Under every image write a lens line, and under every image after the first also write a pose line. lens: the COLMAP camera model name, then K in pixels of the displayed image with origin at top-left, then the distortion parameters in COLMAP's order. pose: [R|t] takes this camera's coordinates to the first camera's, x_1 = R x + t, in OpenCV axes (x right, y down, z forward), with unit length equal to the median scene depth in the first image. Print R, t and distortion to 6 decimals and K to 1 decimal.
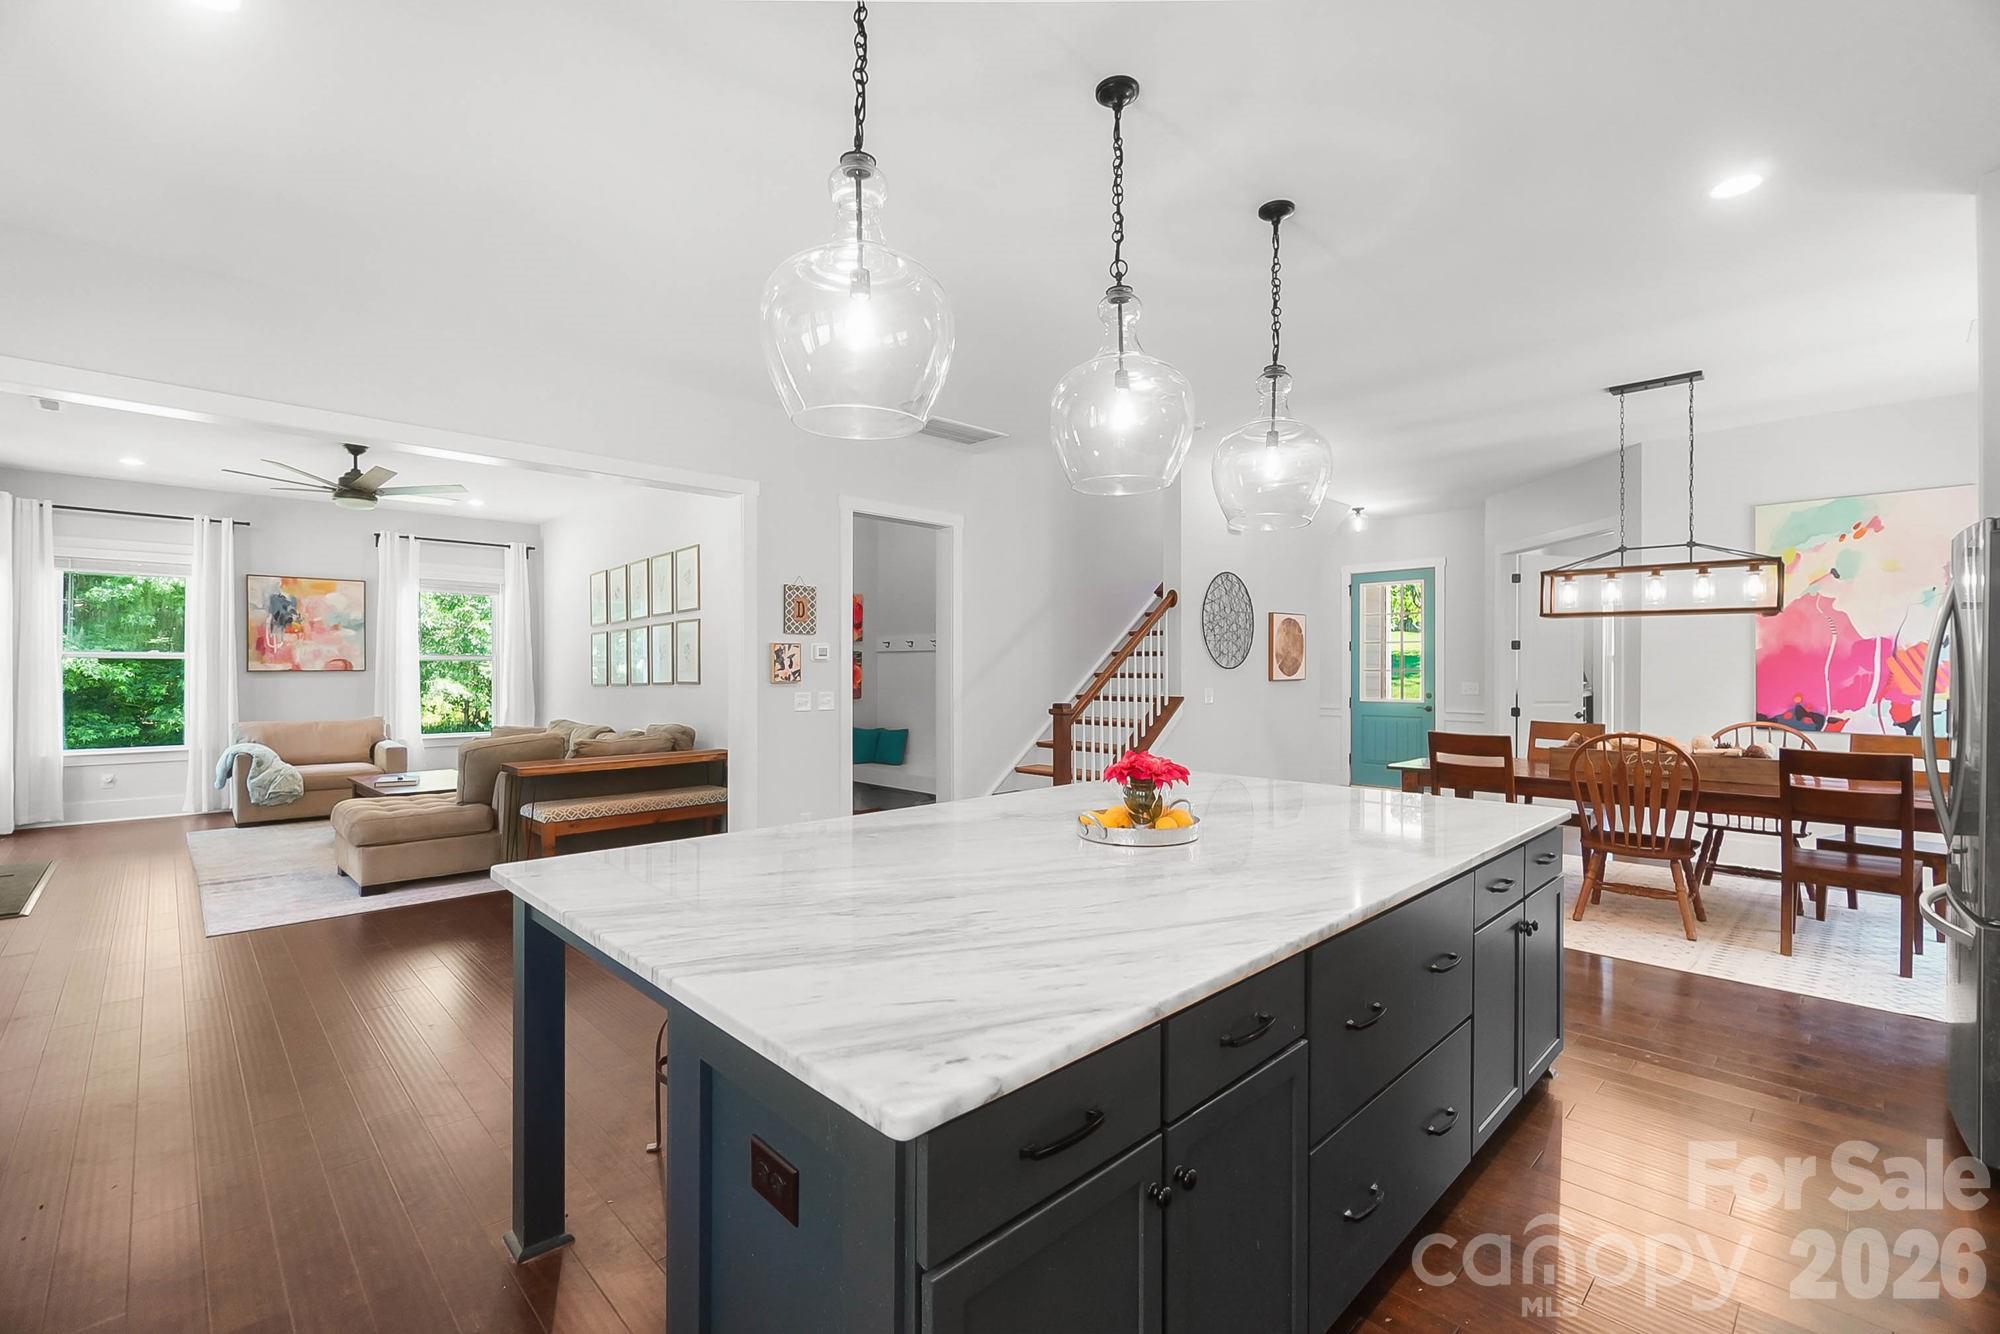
lens RADIAL K [[853.5, 0, 996.3], [0, 853.5, 666.7], [0, 0, 1]] dist [-0.000641, -0.000883]
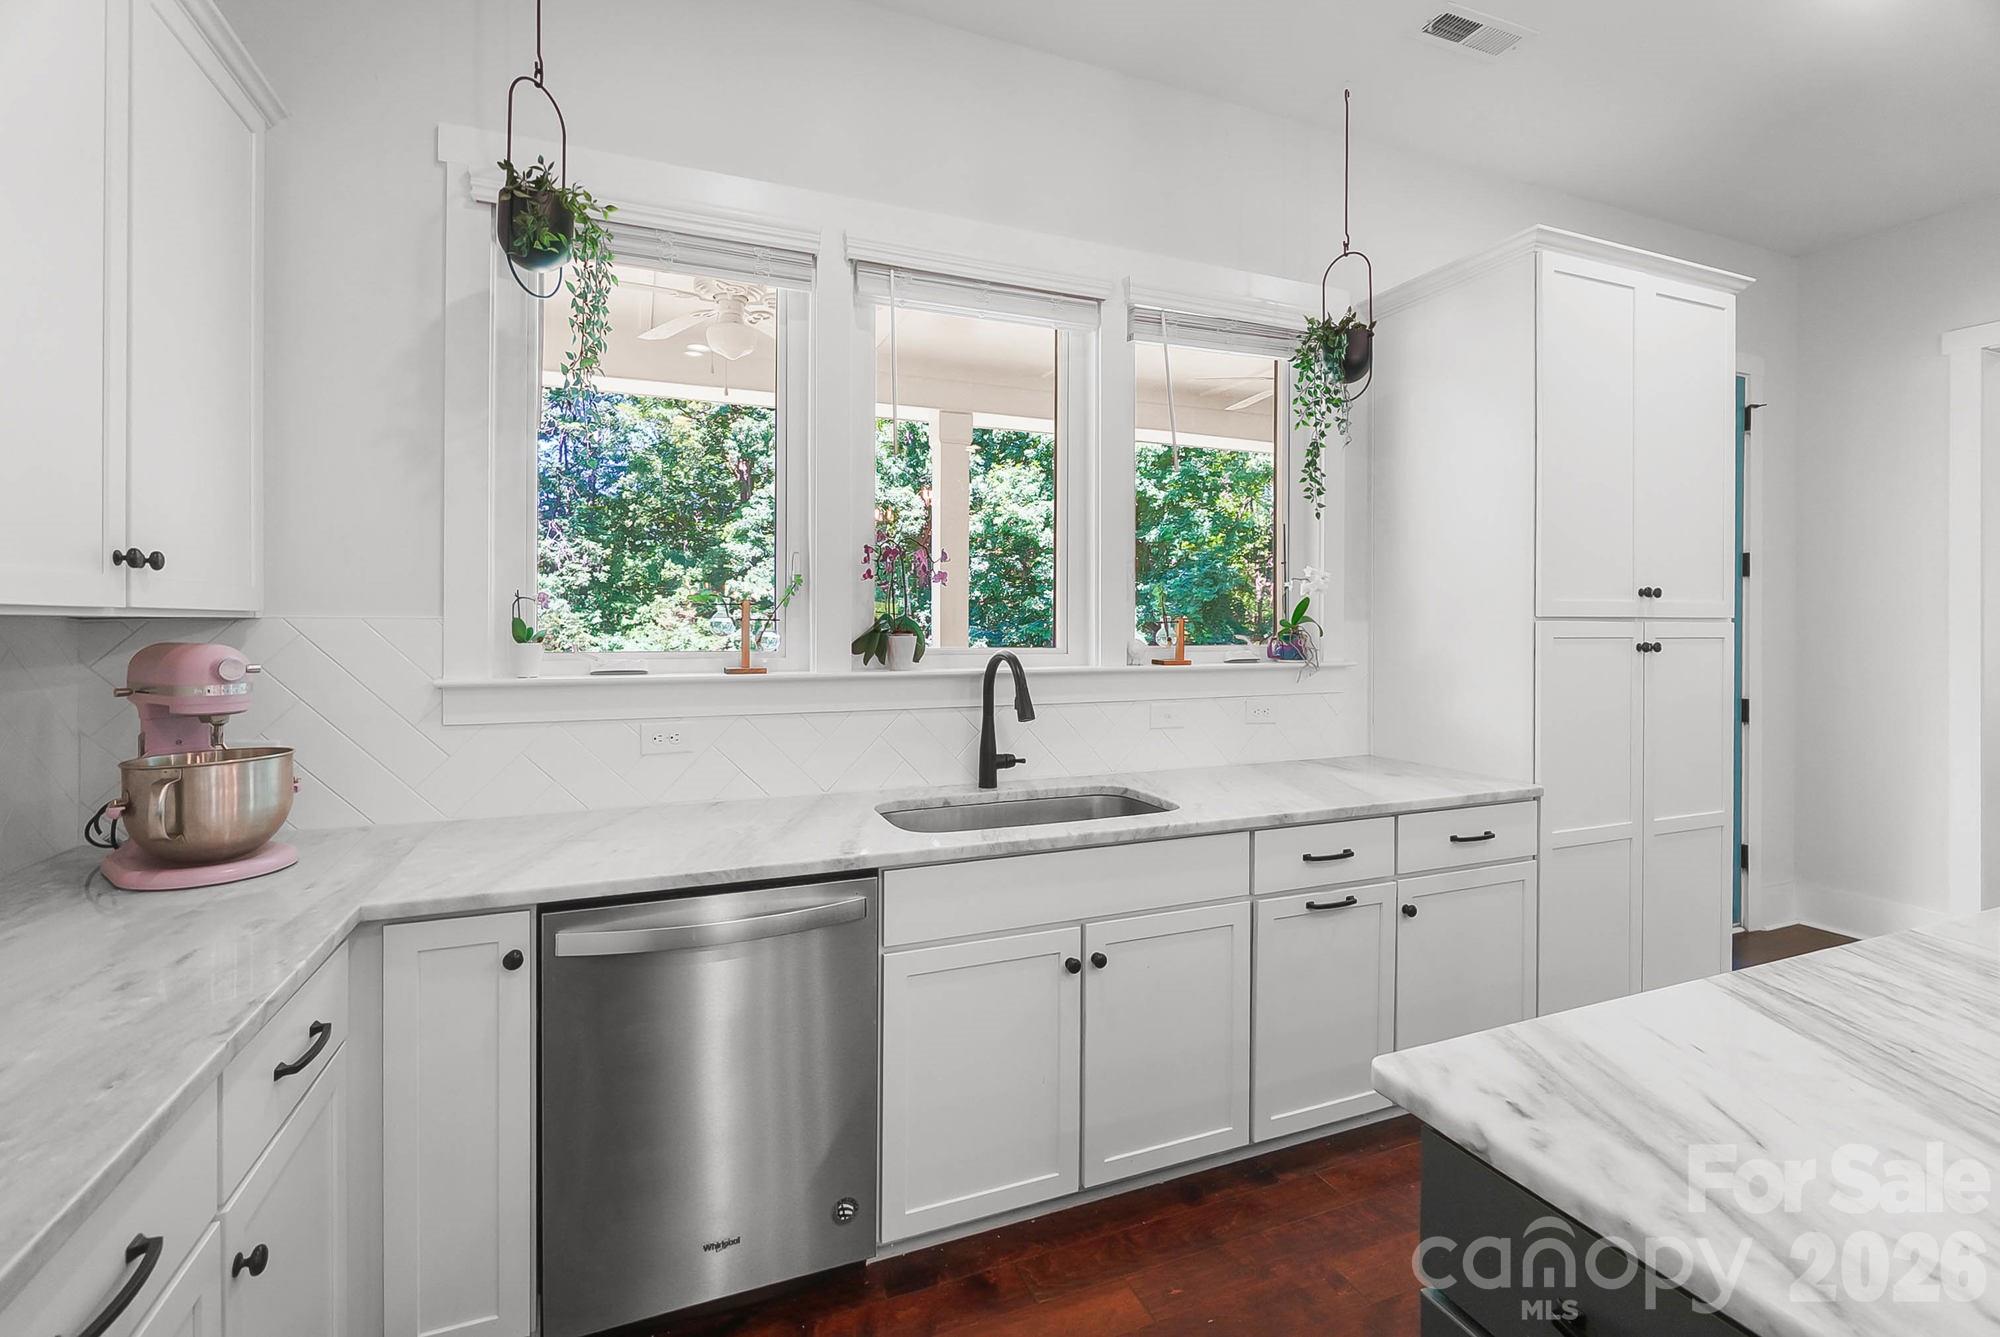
lens RADIAL K [[885.6, 0, 1004.0], [0, 885.6, 625.5], [0, 0, 1]] dist [-0.002635, -0.000133]
pose [[-0.372188, -0.001876, -0.928155, 0.133655], [0.000446, 0.999997, -0.002200, 0.003085], [0.928157, -0.001233, -0.372186, 0.131306]]
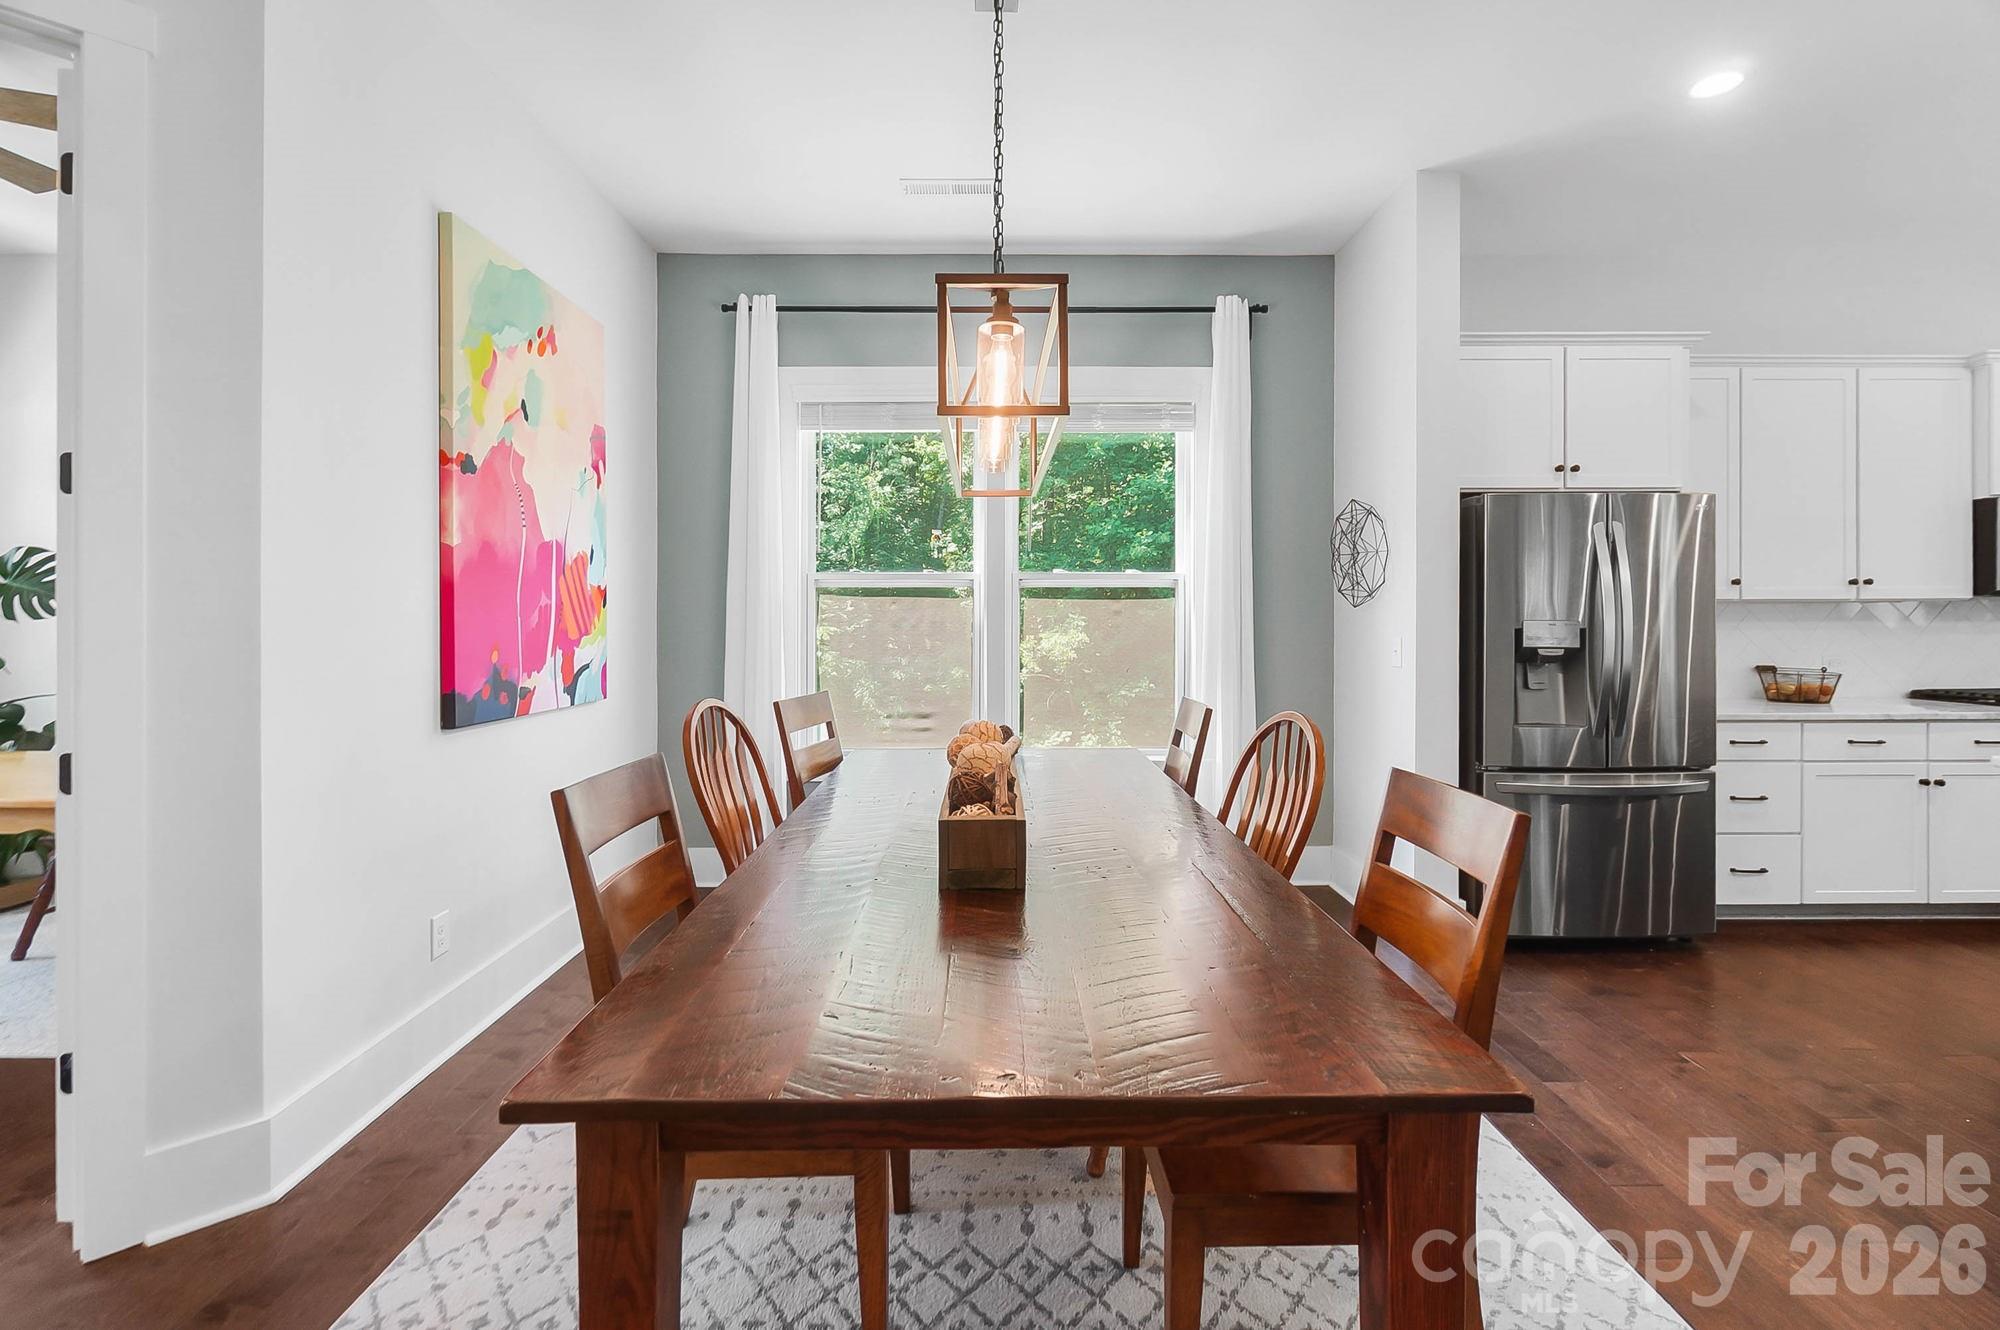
lens RADIAL K [[879.8, 0, 1005.4], [0, 879.8, 614.9], [0, 0, 1]] dist [0.000254, -0.000442]
pose [[-0.726295, 0.004196, 0.687371, 0.330683], [-0.000604, 0.999977, -0.006742, 0.015440], [-0.687383, -0.005312, -0.726276, 0.971152]]
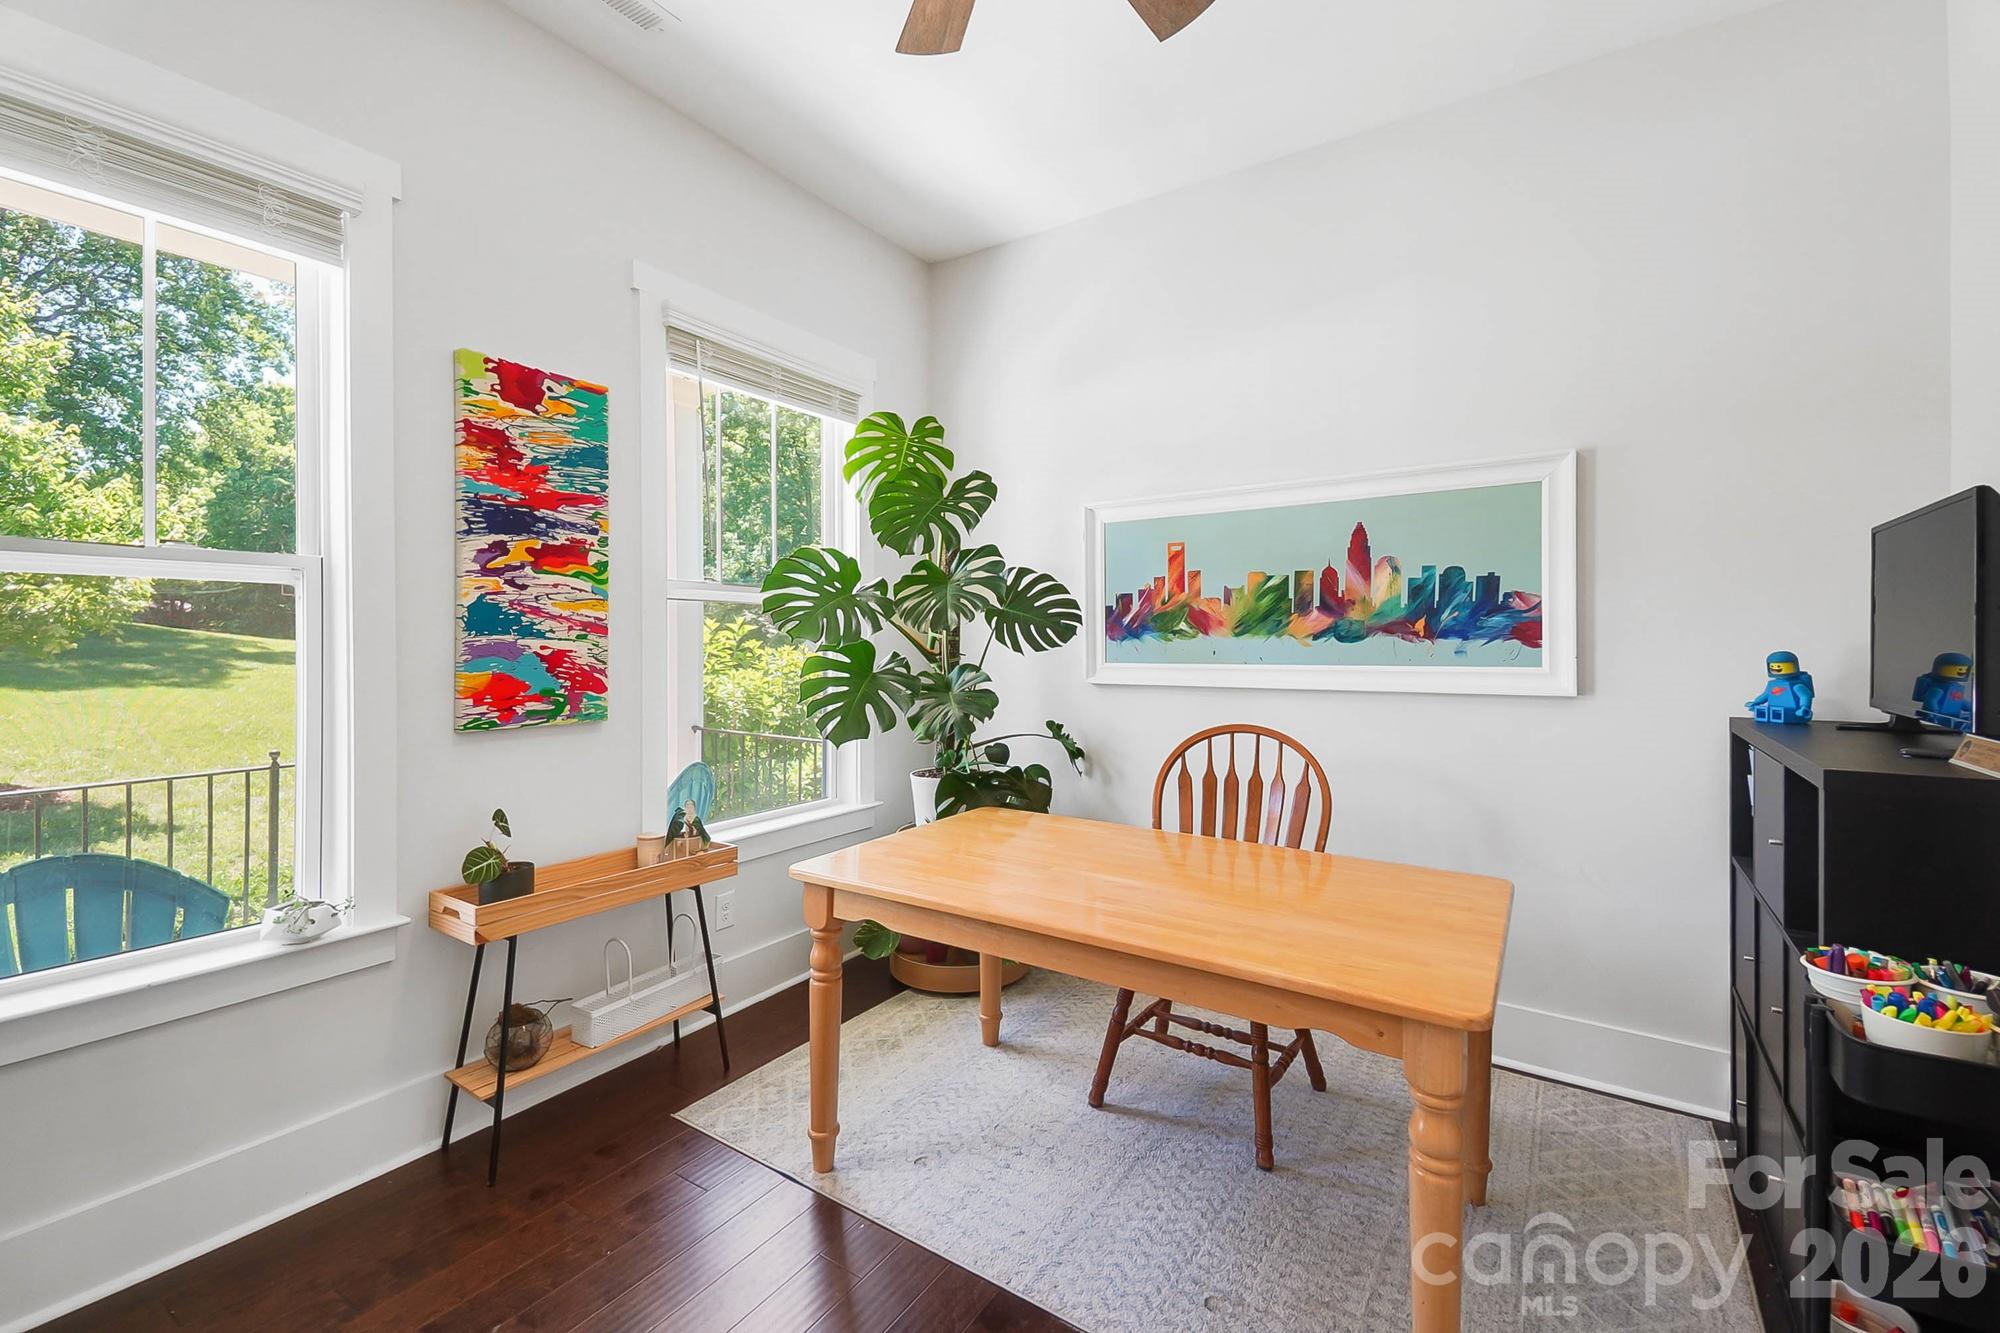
lens RADIAL K [[846.0, 0, 1023.1], [0, 846.0, 641.7], [0, 0, 1]] dist [0.020490, -0.000232]
pose [[-0.208207, -0.001475, 0.978084, 0.709234], [-0.004243, 0.999991, 0.000605, 0.010376], [-0.978076, -0.004024, -0.208211, 1.092794]]
